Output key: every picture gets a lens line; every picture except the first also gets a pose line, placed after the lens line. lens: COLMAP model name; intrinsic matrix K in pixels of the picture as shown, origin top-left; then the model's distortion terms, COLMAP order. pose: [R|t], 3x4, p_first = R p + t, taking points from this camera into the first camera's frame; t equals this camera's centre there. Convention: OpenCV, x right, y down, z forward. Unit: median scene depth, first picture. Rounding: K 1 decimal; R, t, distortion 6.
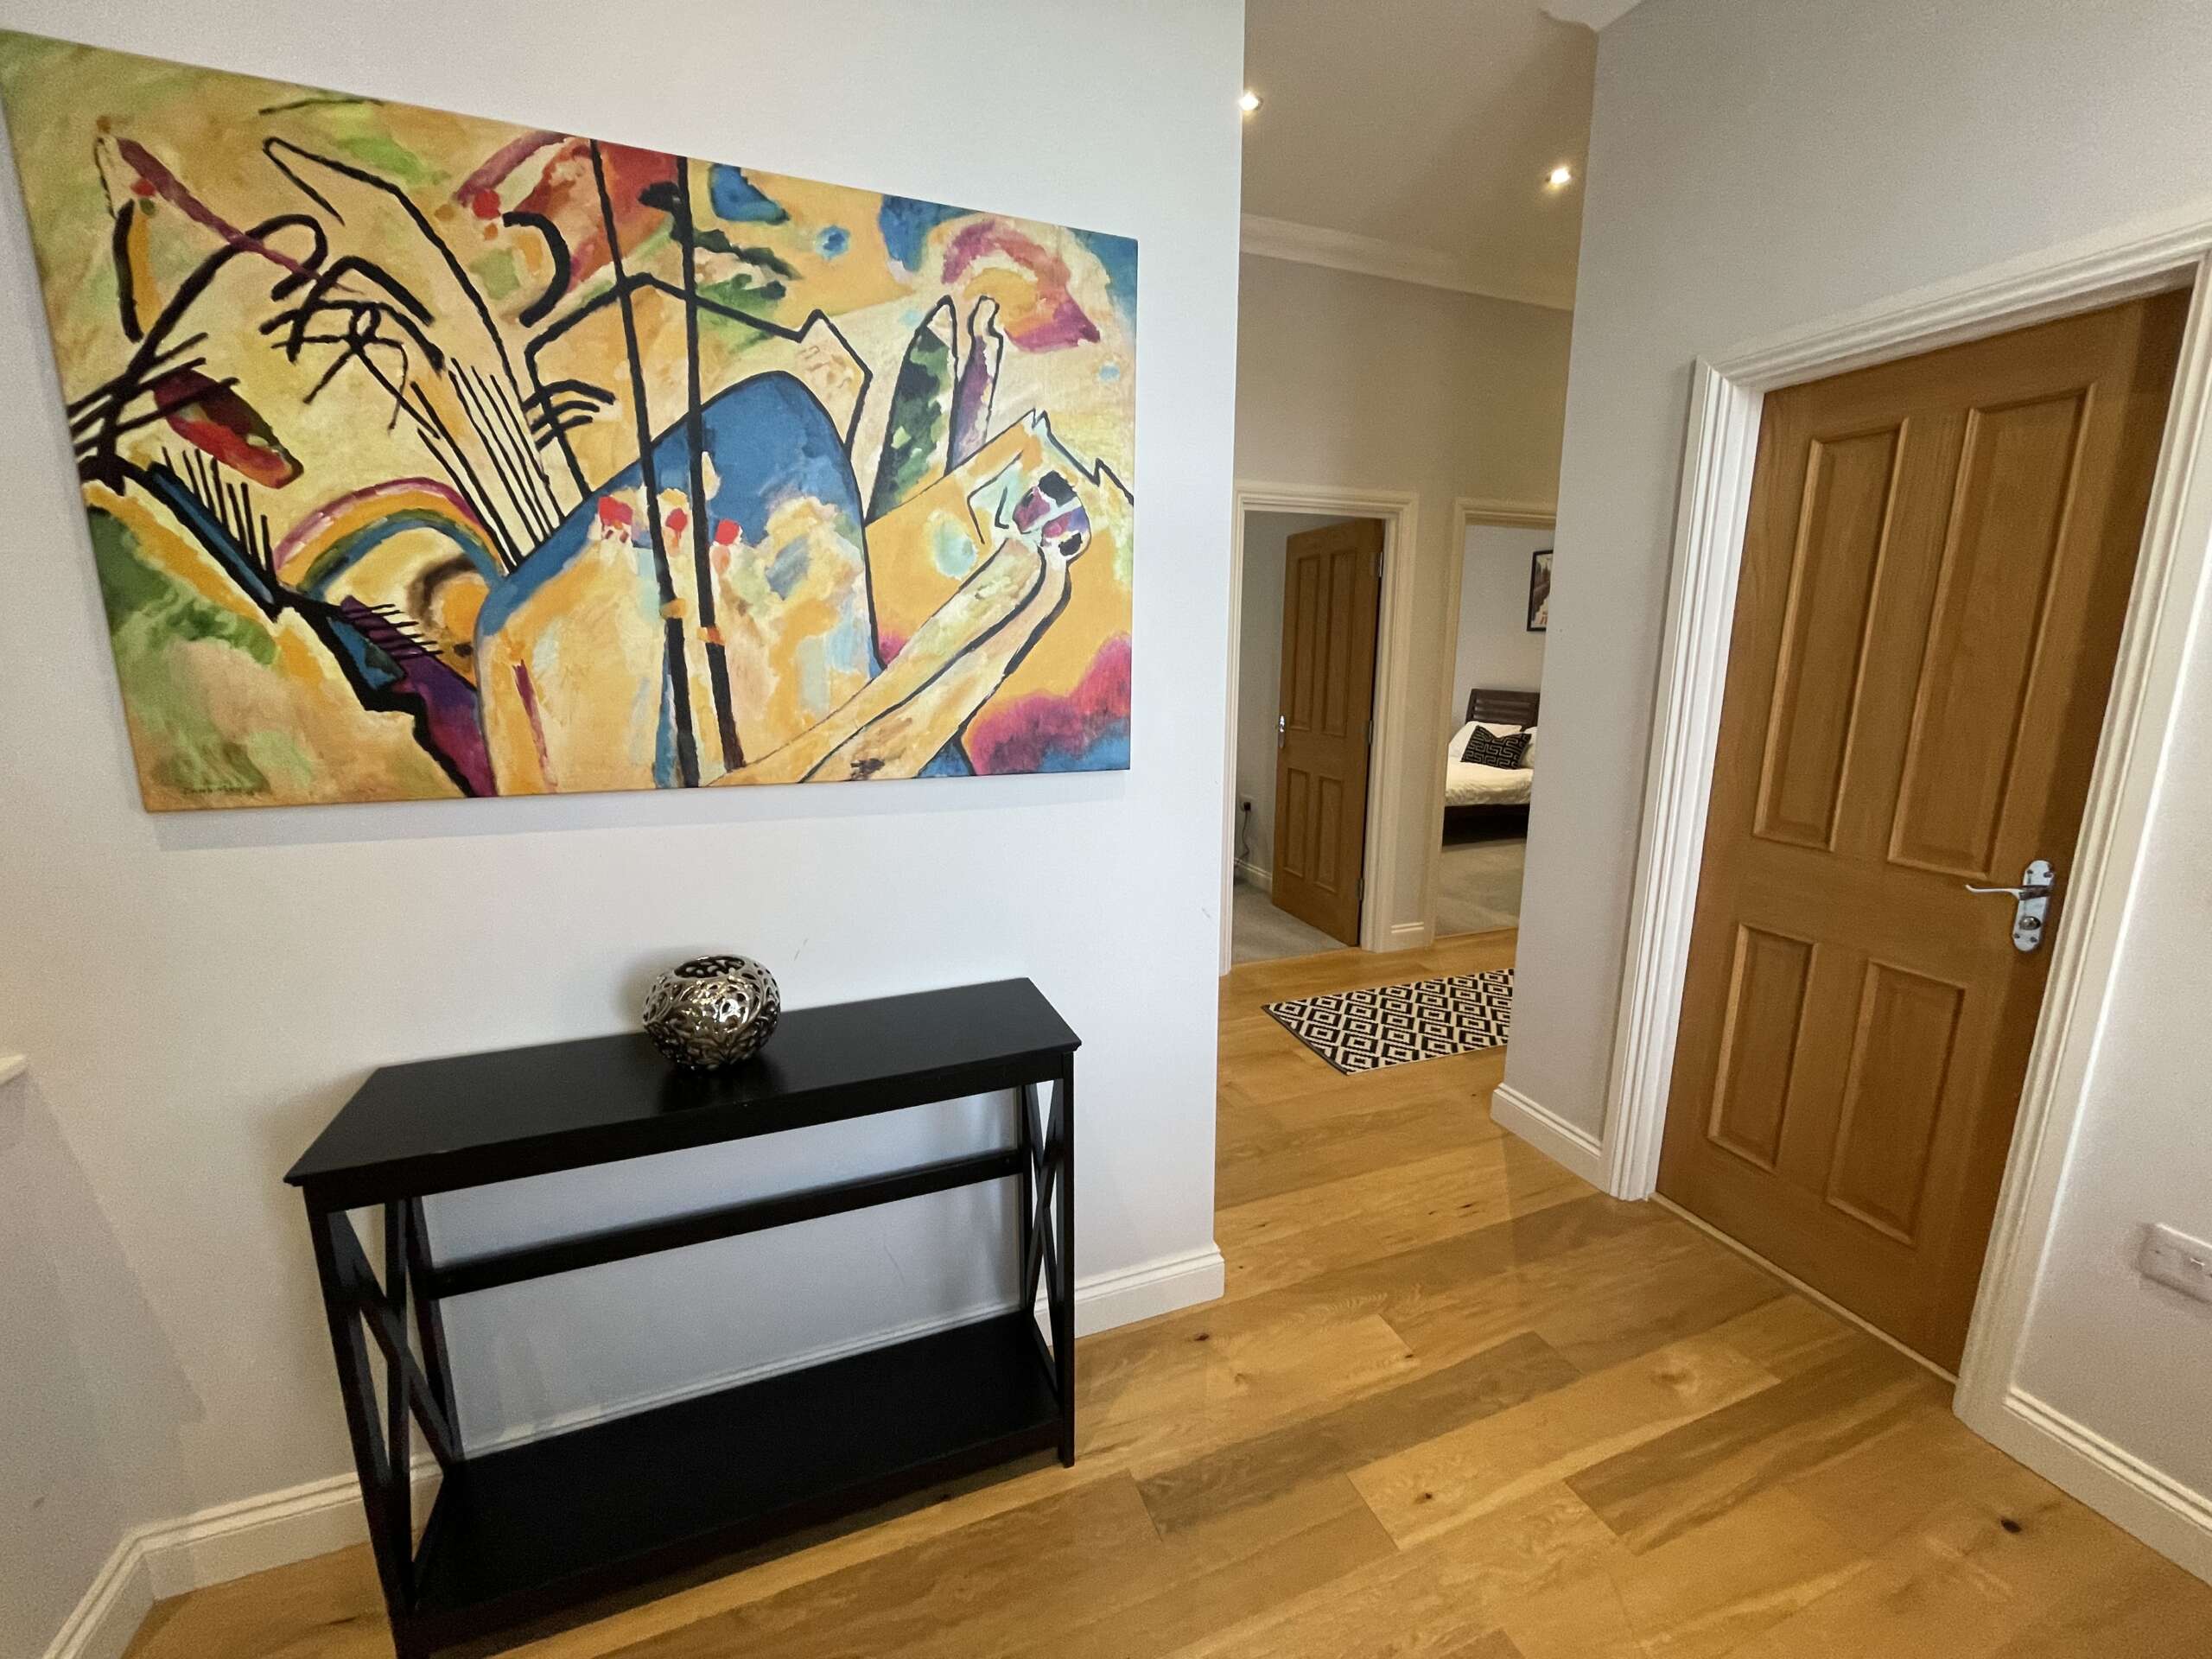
lens RADIAL K [[893.7, 0, 1106.0], [0, 893.7, 829.5], [0, 0, 1]] dist [0.000558, 0.000035]
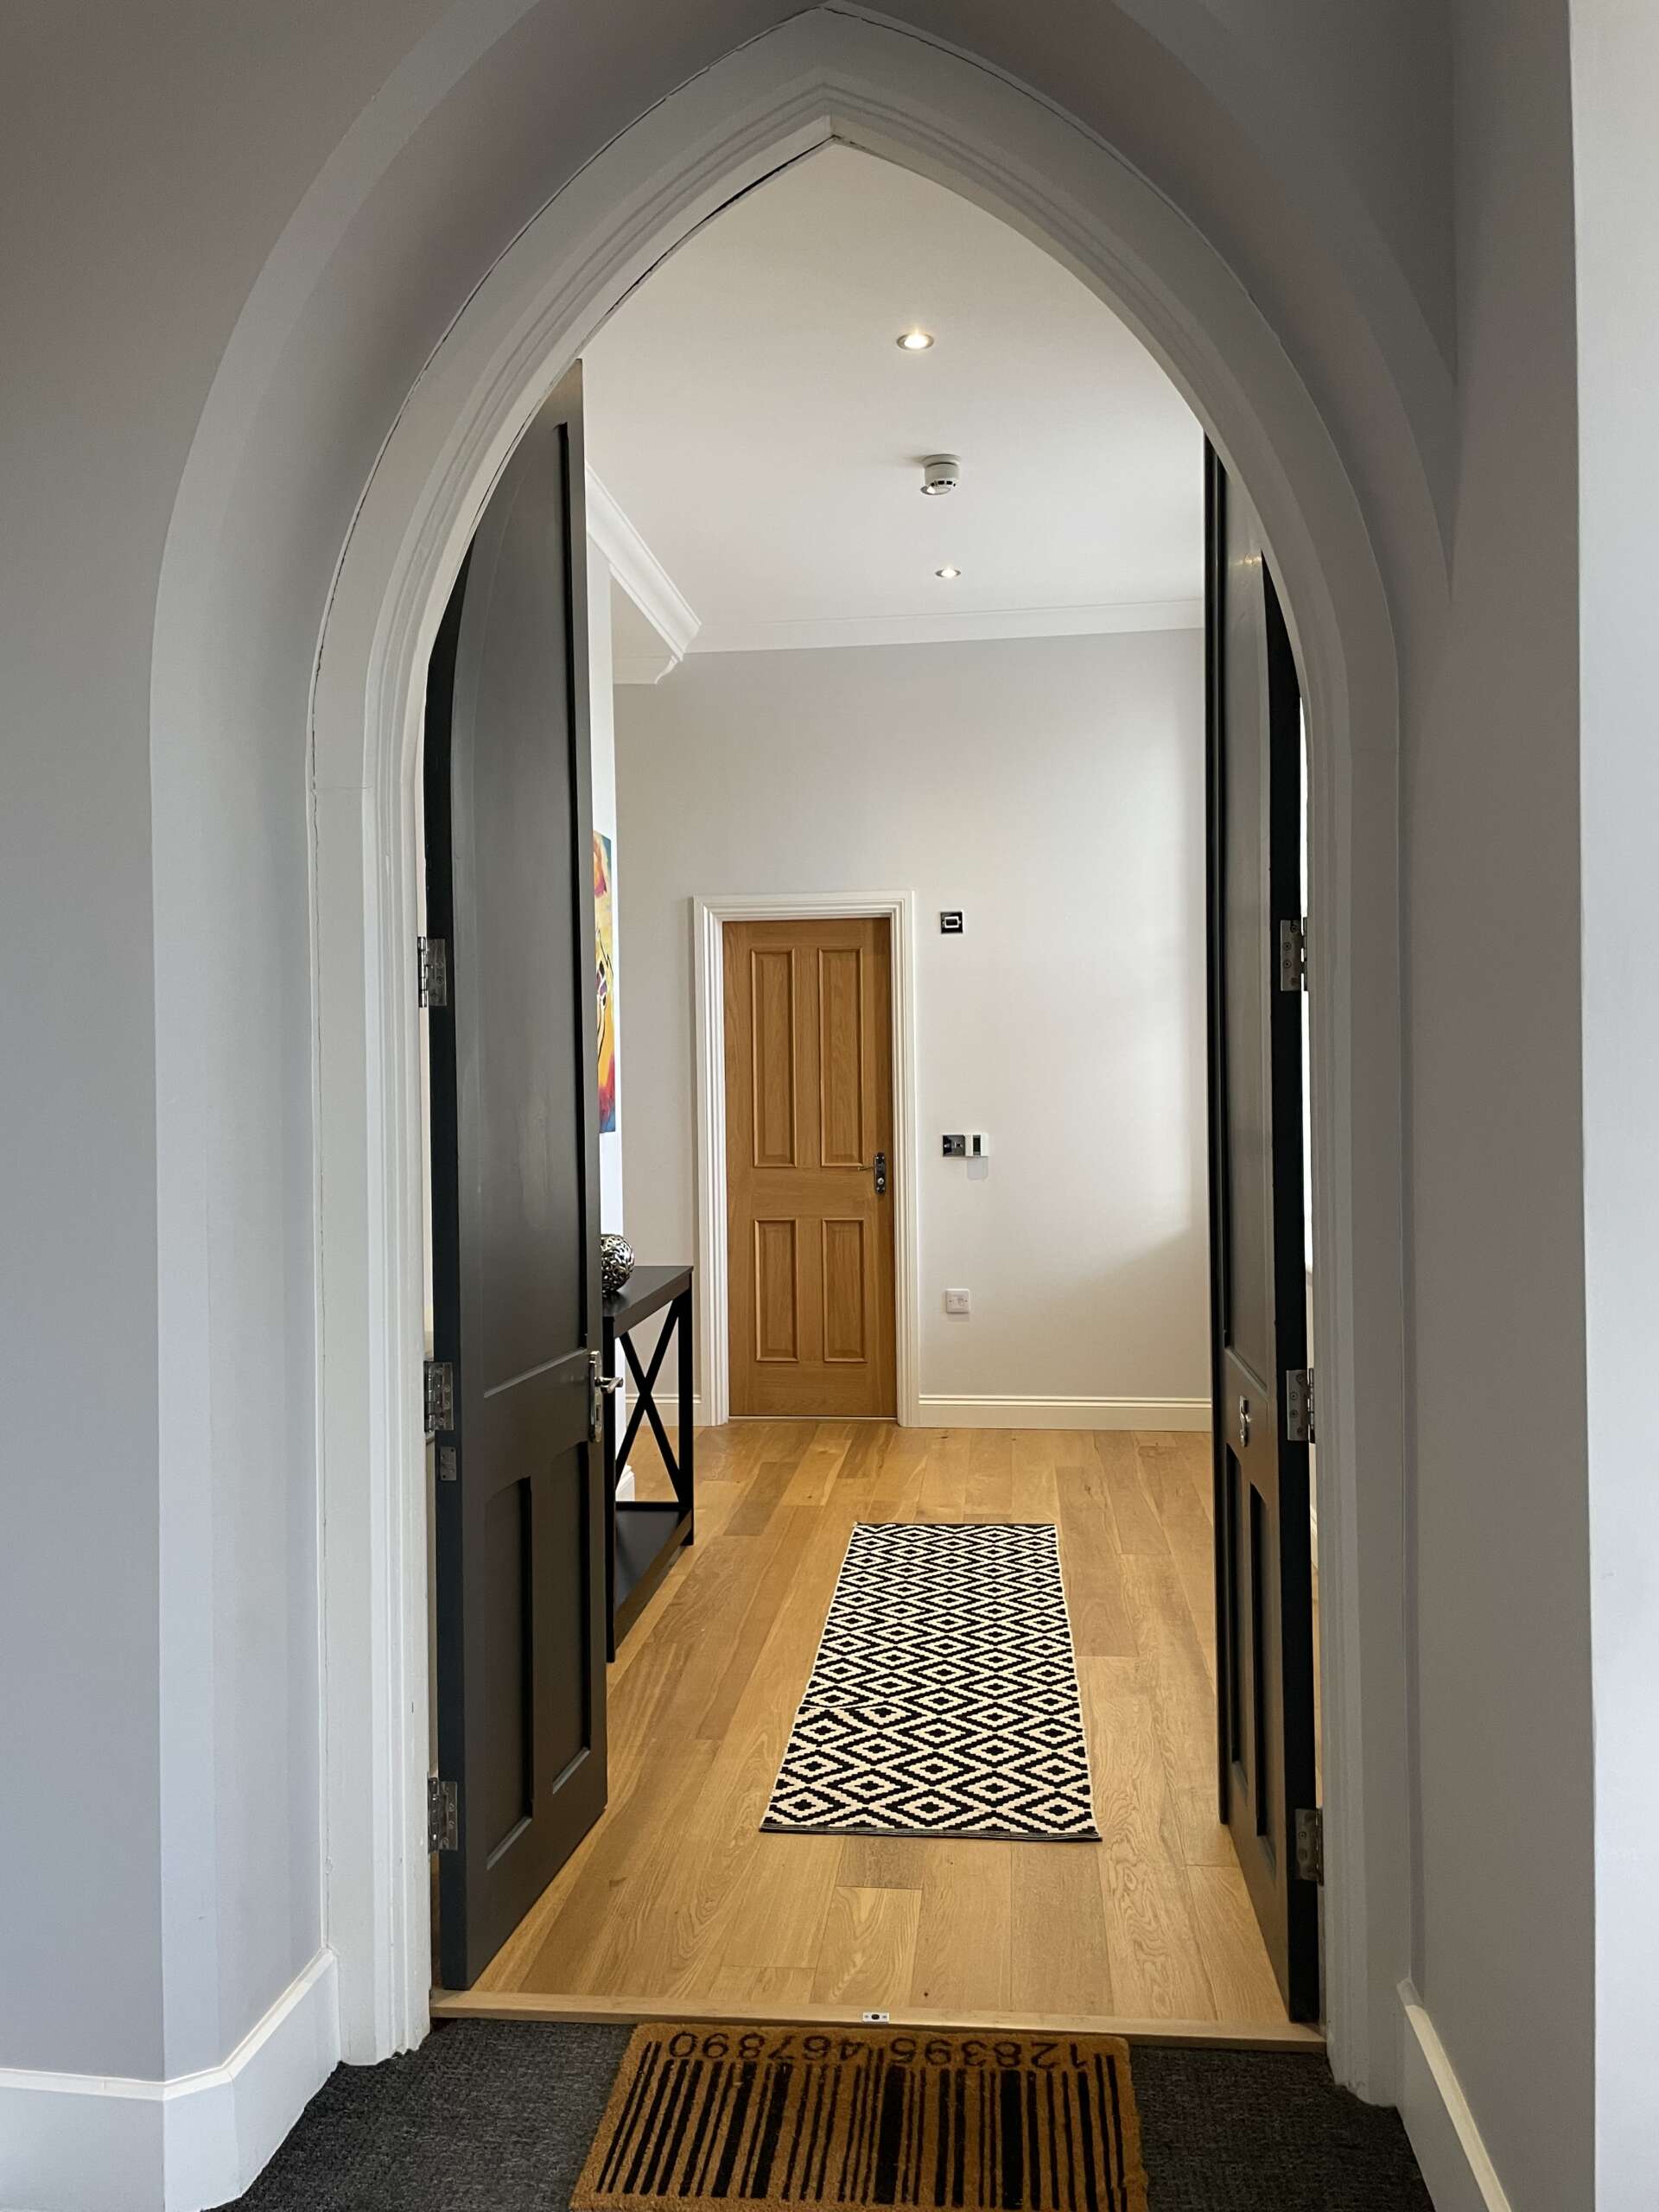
lens RADIAL K [[1673.6, 0, 829.5], [0, 1673.6, 1106.0], [0, 0, 1]] dist [0.000574, -0.000026]
pose [[0.455526, -0.015935, 0.890080, -2.356216], [0.194988, 0.977347, -0.082294, 0.211034], [-0.868605, 0.211042, 0.448314, -0.672034]]
